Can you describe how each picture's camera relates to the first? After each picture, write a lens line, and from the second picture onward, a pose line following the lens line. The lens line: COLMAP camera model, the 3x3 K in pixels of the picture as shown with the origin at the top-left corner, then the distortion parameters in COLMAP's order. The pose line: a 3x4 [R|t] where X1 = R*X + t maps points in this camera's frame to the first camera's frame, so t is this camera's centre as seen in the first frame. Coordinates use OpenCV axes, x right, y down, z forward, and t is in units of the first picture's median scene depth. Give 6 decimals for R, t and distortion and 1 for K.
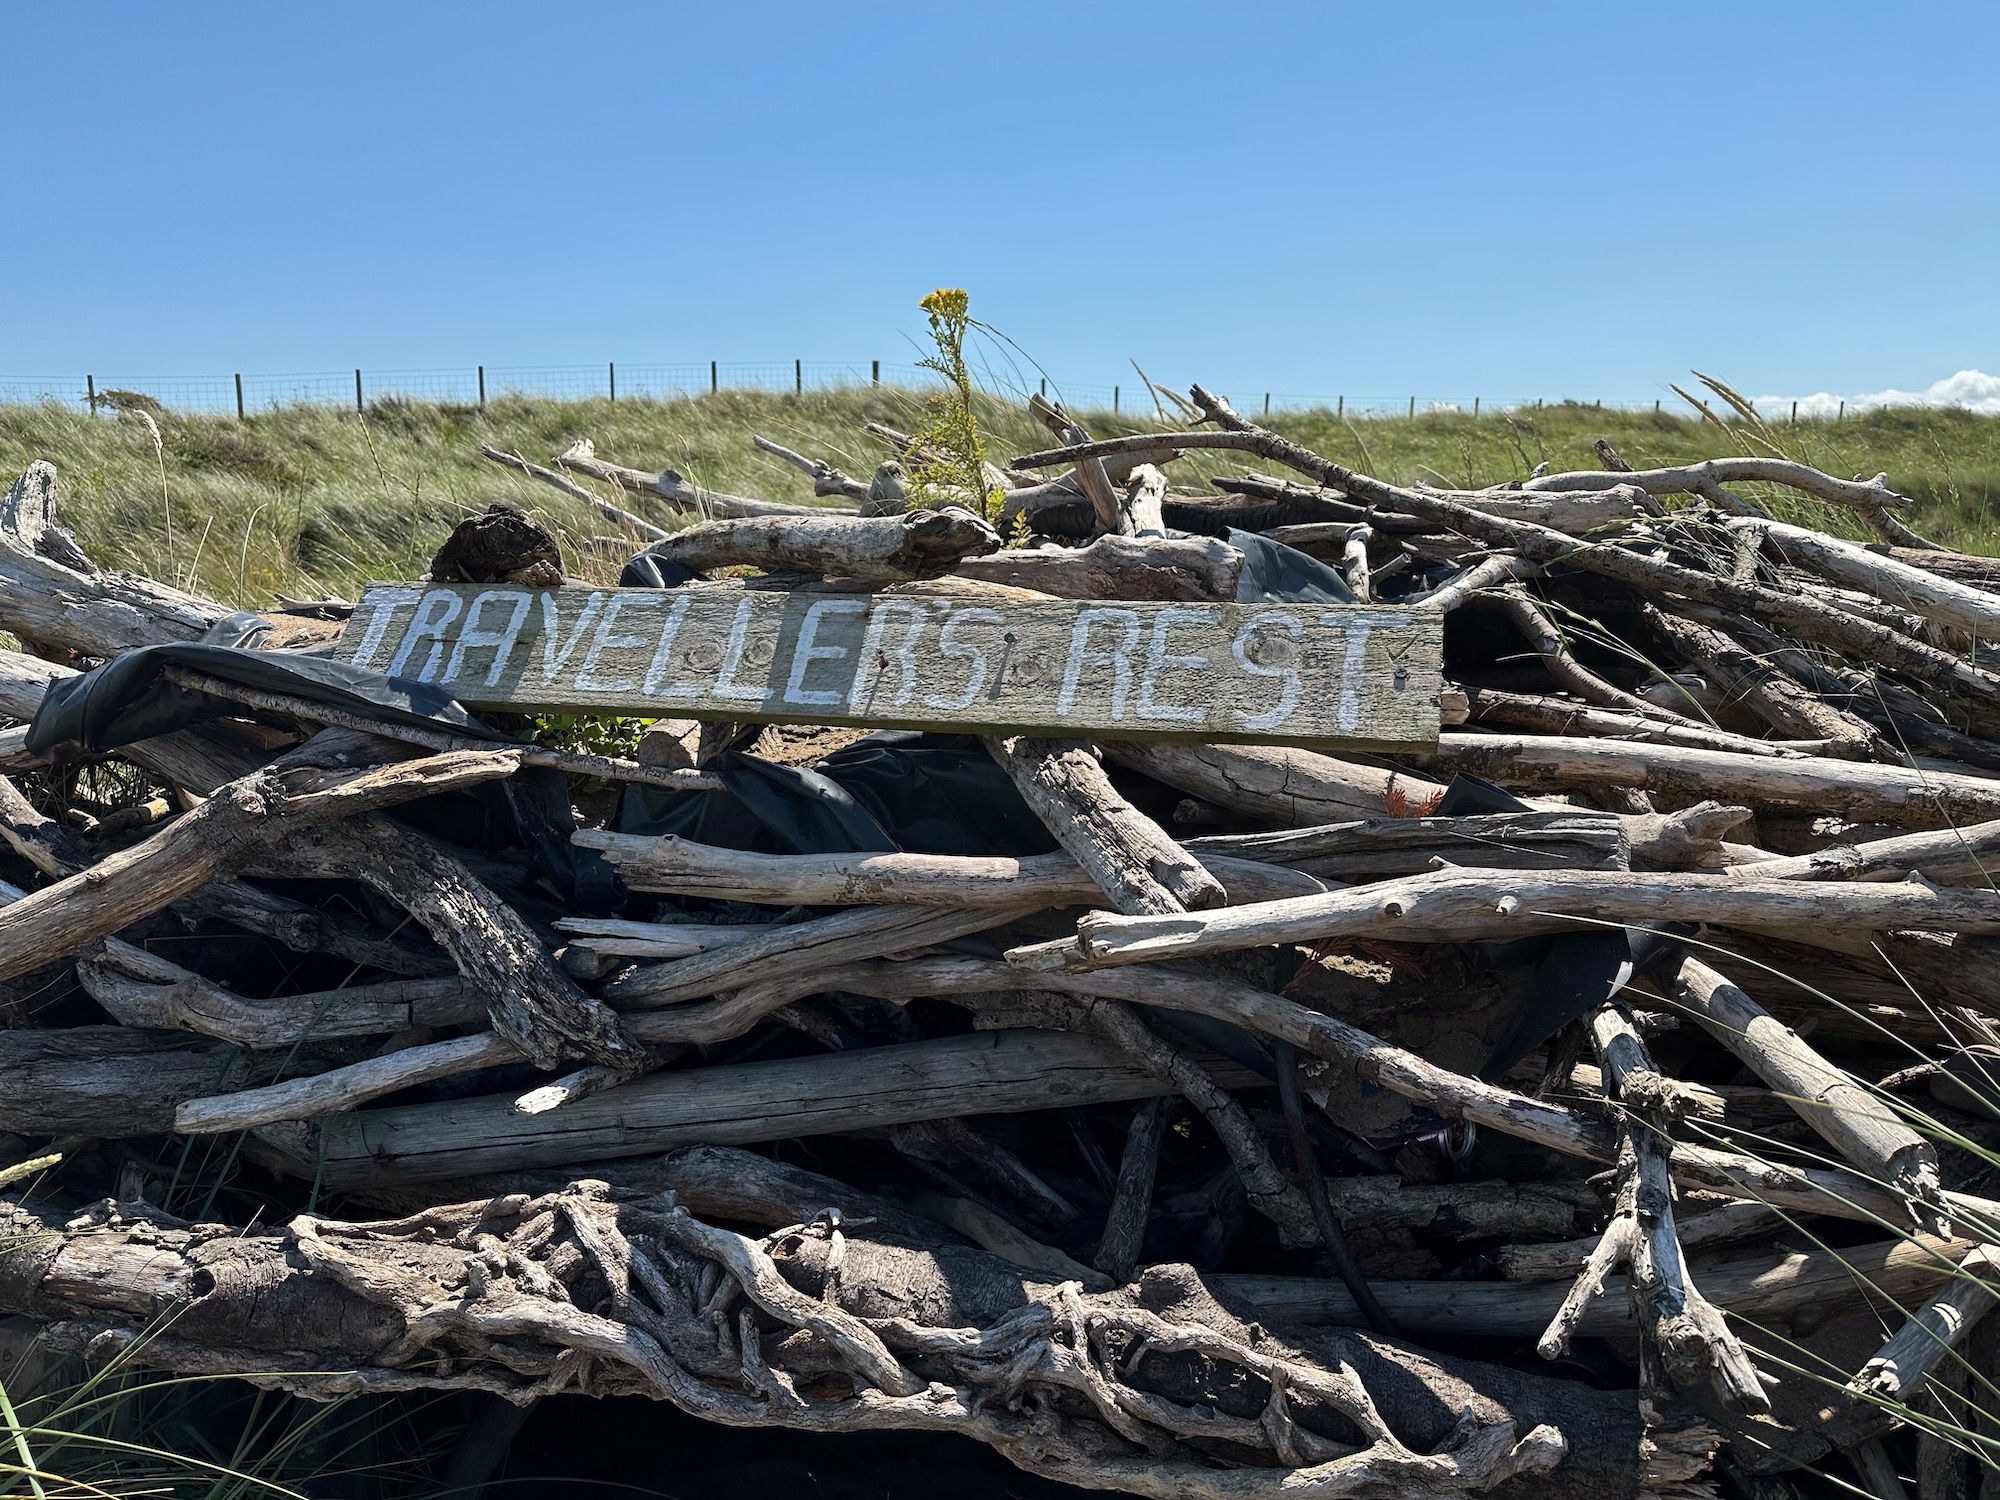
lens RADIAL K [[1393.2, 0, 1000.0], [0, 1393.2, 750.0], [0, 0, 1]] dist [0.081253, -0.155343]
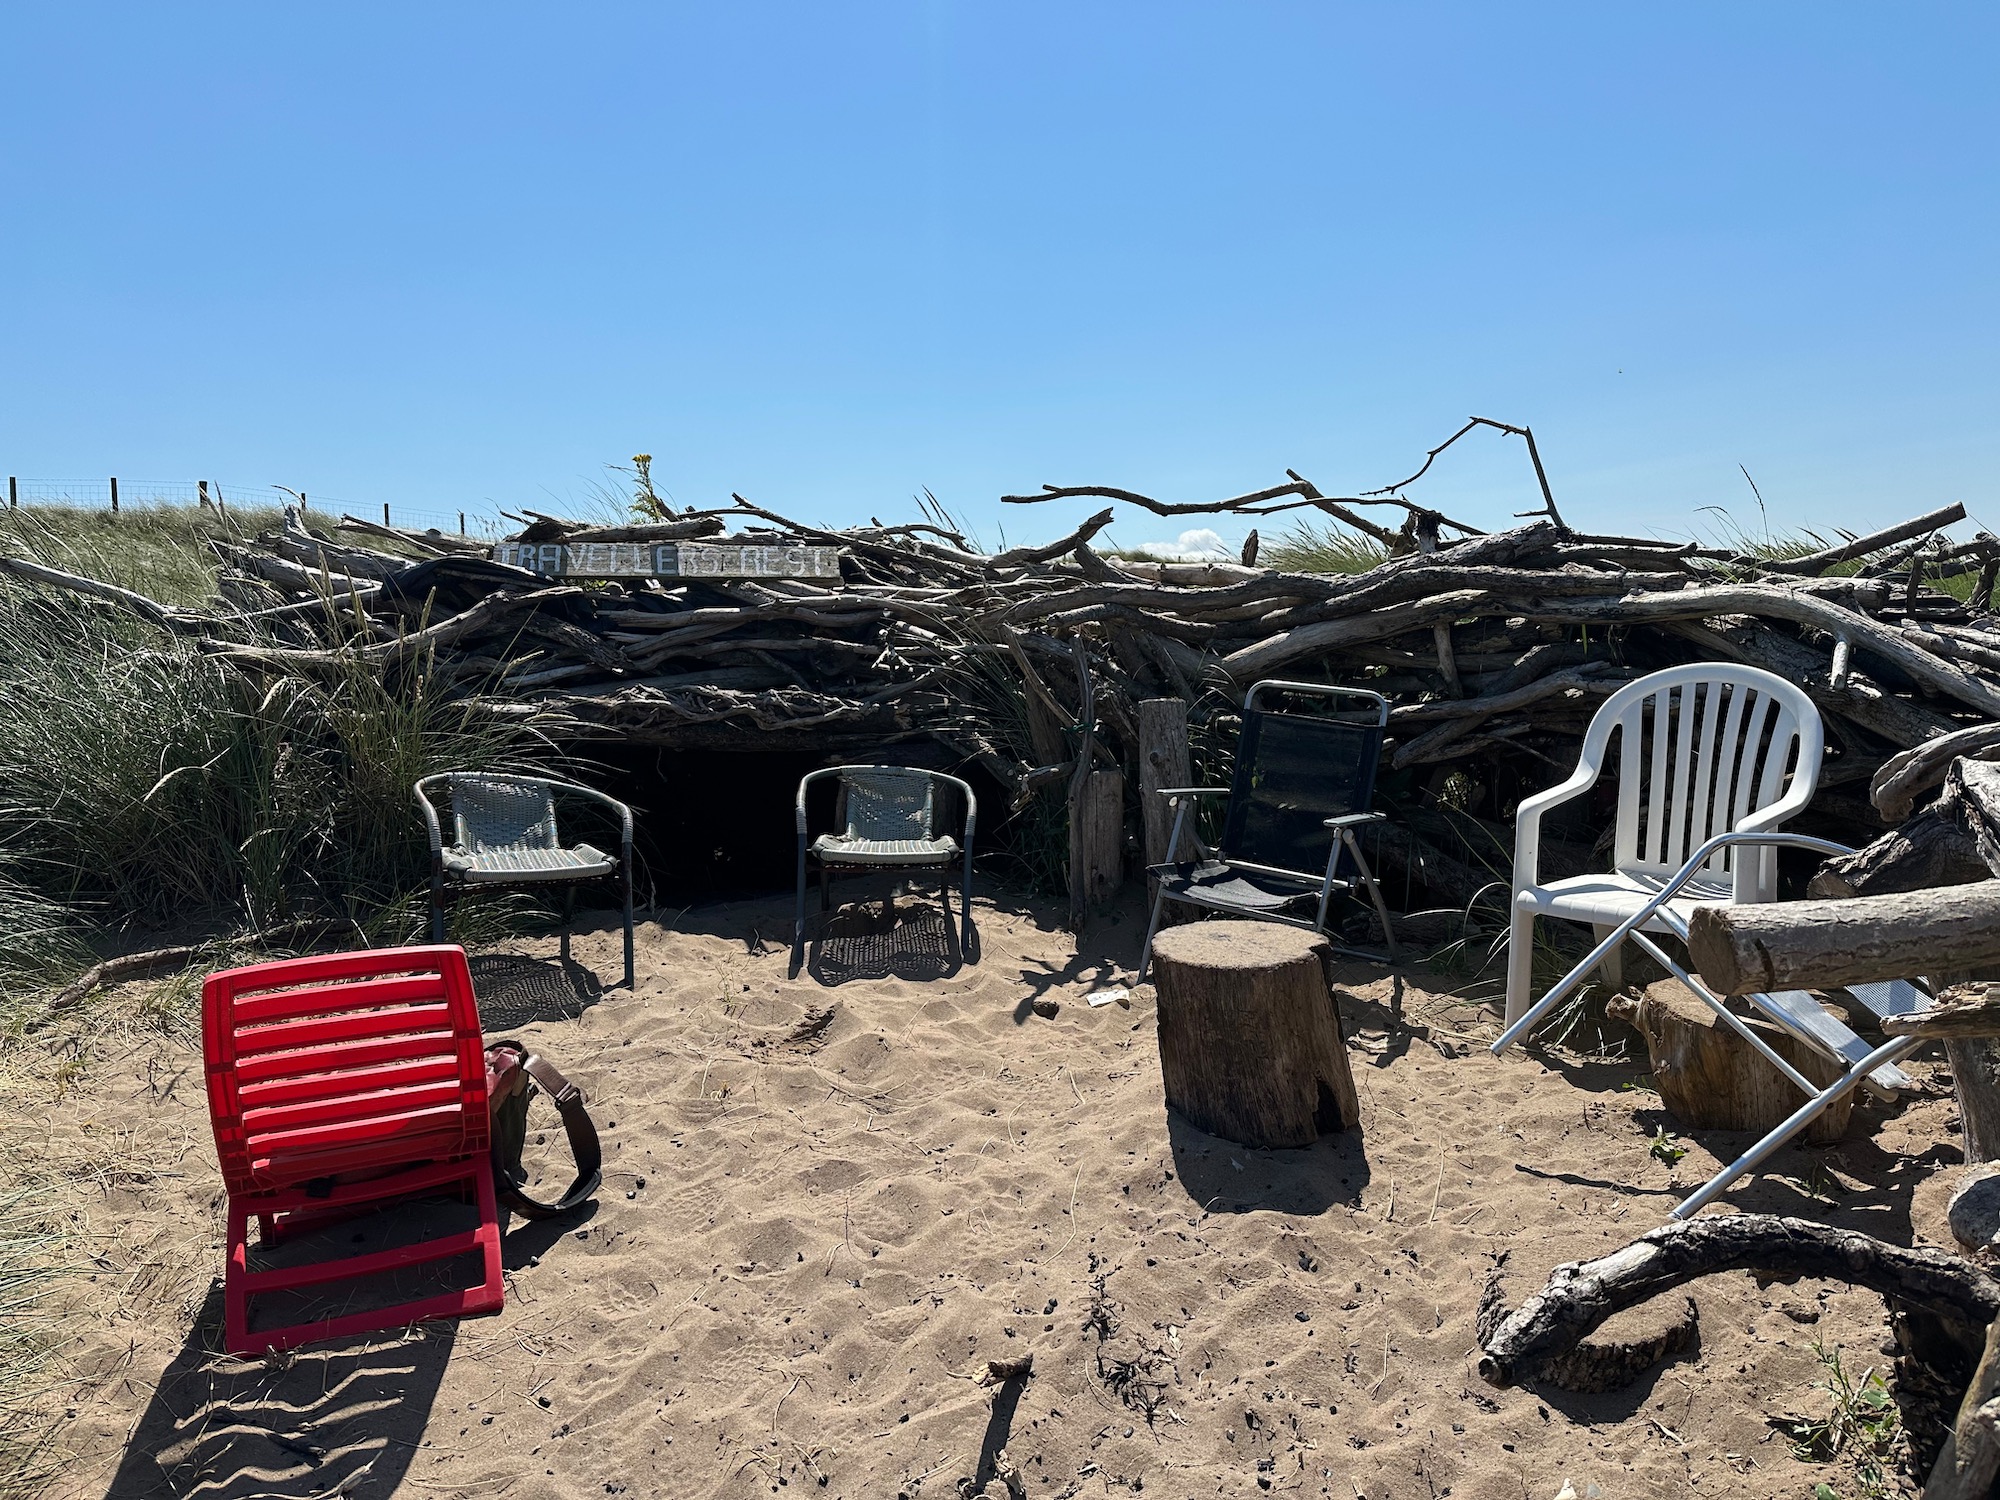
lens RADIAL K [[1393.2, 0, 1000.0], [0, 1393.2, 750.0], [0, 0, 1]] dist [0.081253, -0.155343]
pose [[0.890165, -0.043498, 0.453558, -0.933187], [0.086758, 0.993402, -0.075002, 0.689133], [-0.447303, 0.106114, 0.888065, -2.265249]]
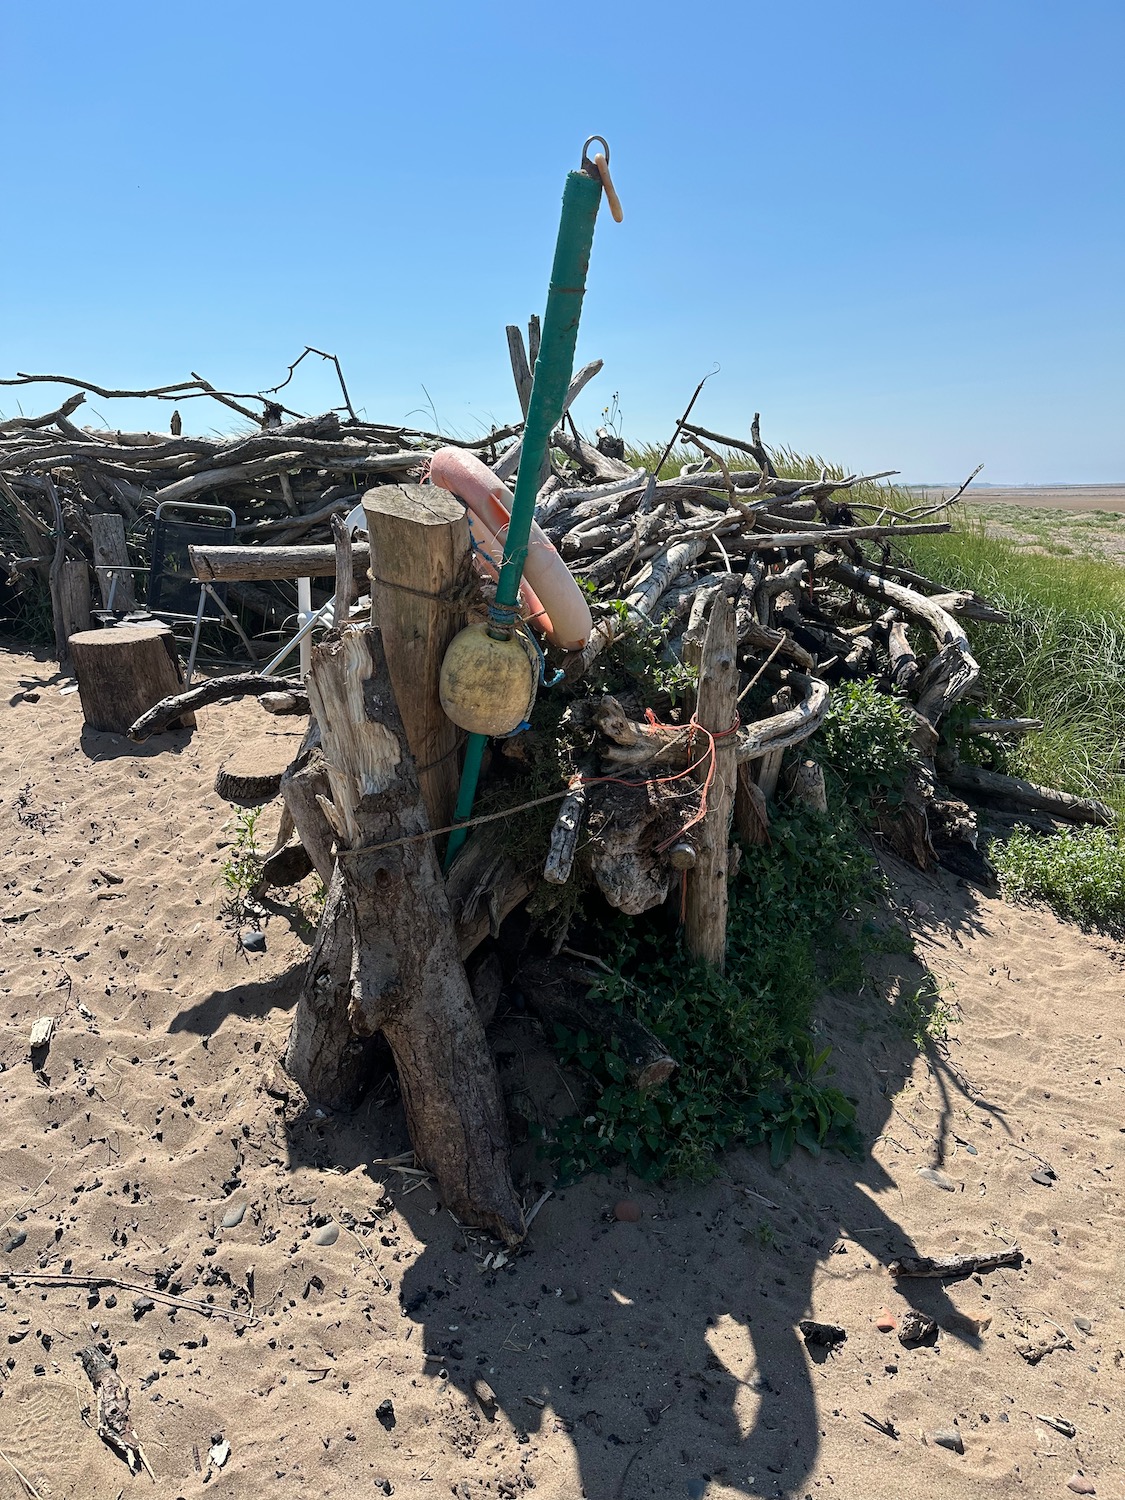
lens RADIAL K [[1044.9, 0, 562.5], [0, 1044.9, 750.0], [0, 0, 1]] dist [0.081253, -0.155343]
pose [[0.635837, -0.172253, 0.752356, -1.173646], [0.133393, 0.984635, 0.112699, 1.019741], [-0.760209, 0.028700, 0.649044, -3.442743]]
